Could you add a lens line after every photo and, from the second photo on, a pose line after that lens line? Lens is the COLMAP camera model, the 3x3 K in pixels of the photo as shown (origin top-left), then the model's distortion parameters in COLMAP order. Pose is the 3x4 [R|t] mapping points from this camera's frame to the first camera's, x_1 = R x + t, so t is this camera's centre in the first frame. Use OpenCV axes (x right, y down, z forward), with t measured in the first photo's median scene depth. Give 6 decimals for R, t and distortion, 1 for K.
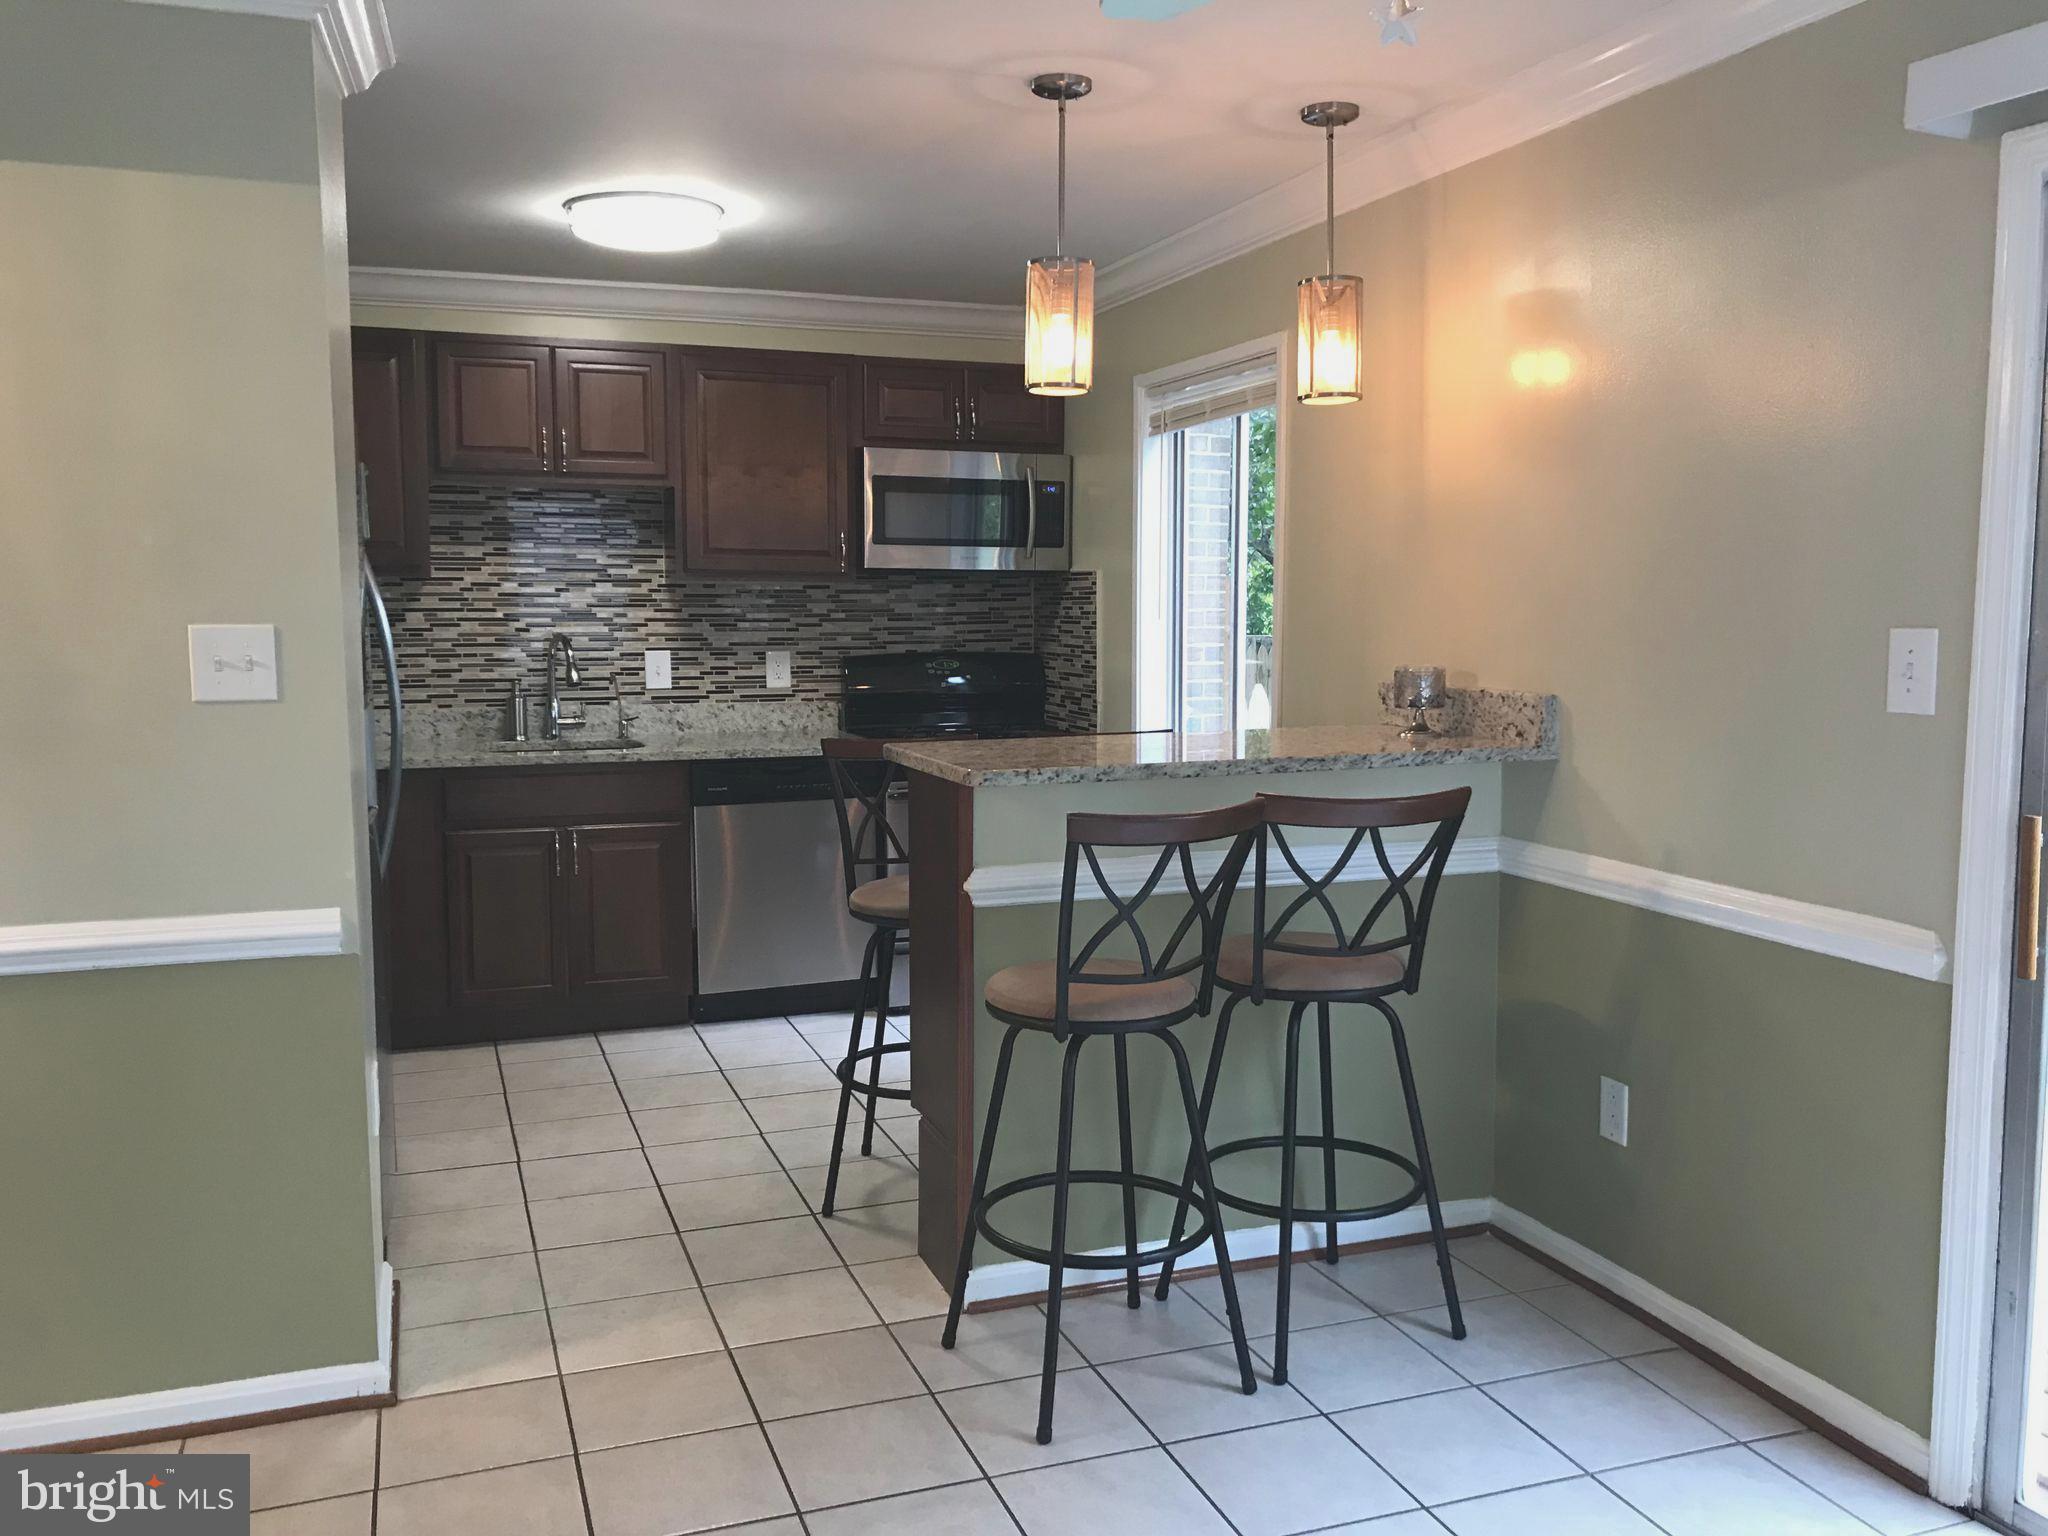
lens RADIAL K [[1636.6, 0, 1027.0], [0, 1636.6, 764.7], [0, 0, 1]] dist [0.009768, -0.008824]
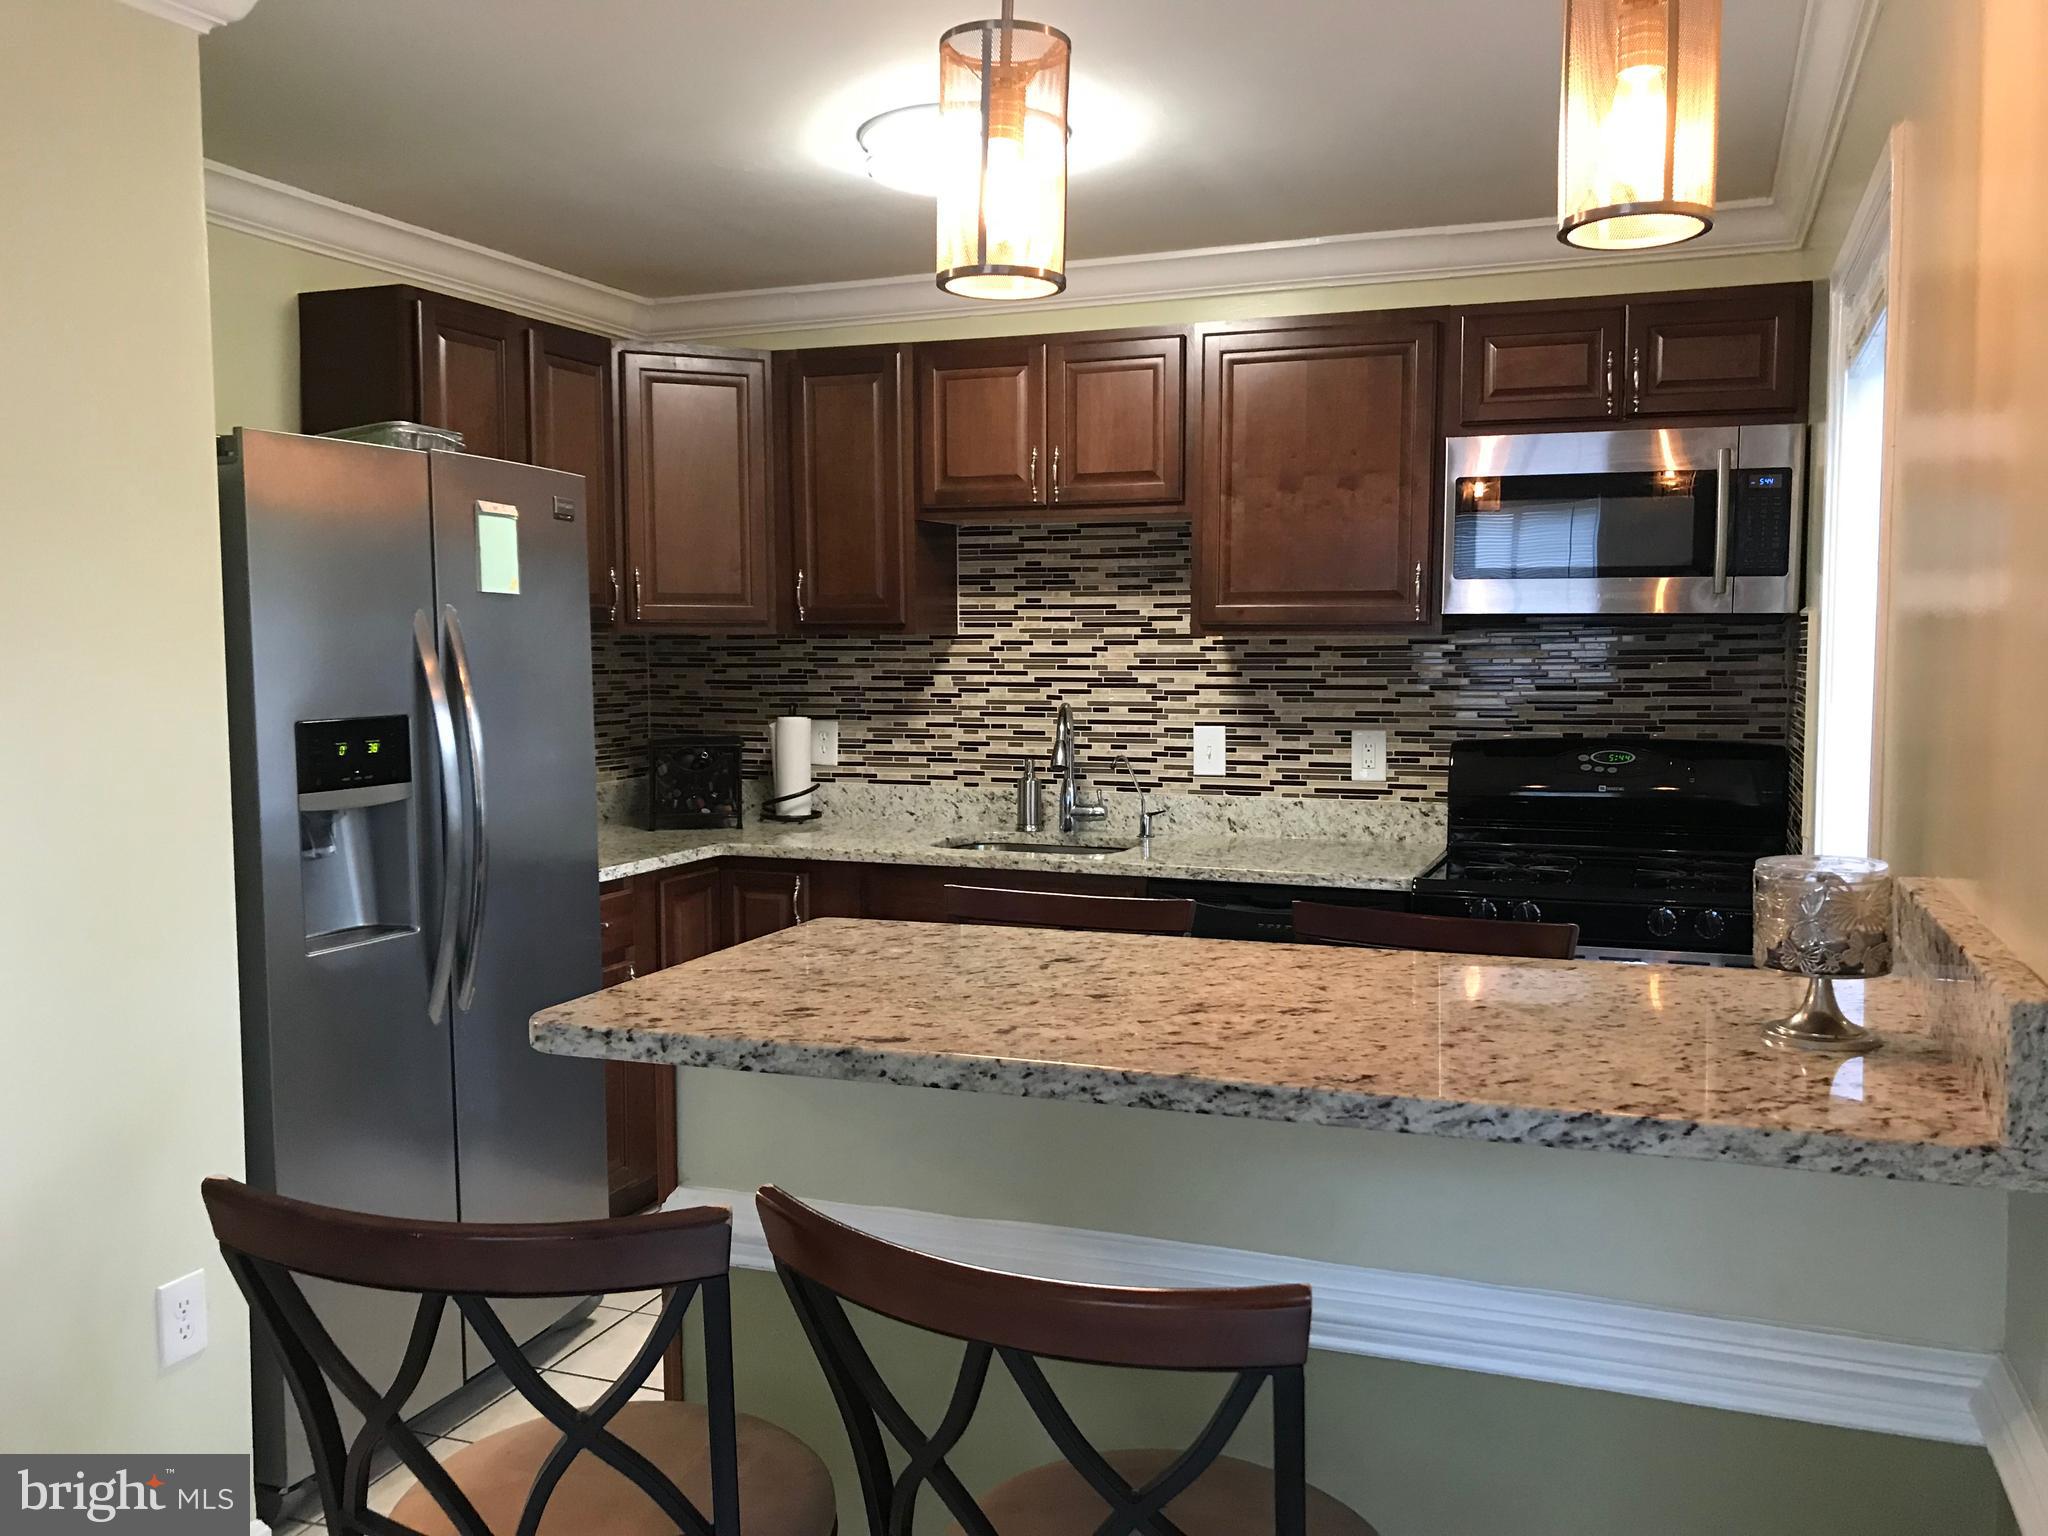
lens RADIAL K [[1636.6, 0, 1025.0], [0, 1636.6, 773.7], [0, 0, 1]] dist [0.009768, -0.008824]
pose [[0.746070, 0.048153, -0.664124, 0.226111], [-0.061535, 0.998100, 0.003240, -0.044812], [0.663018, 0.038449, 0.747615, 0.369010]]
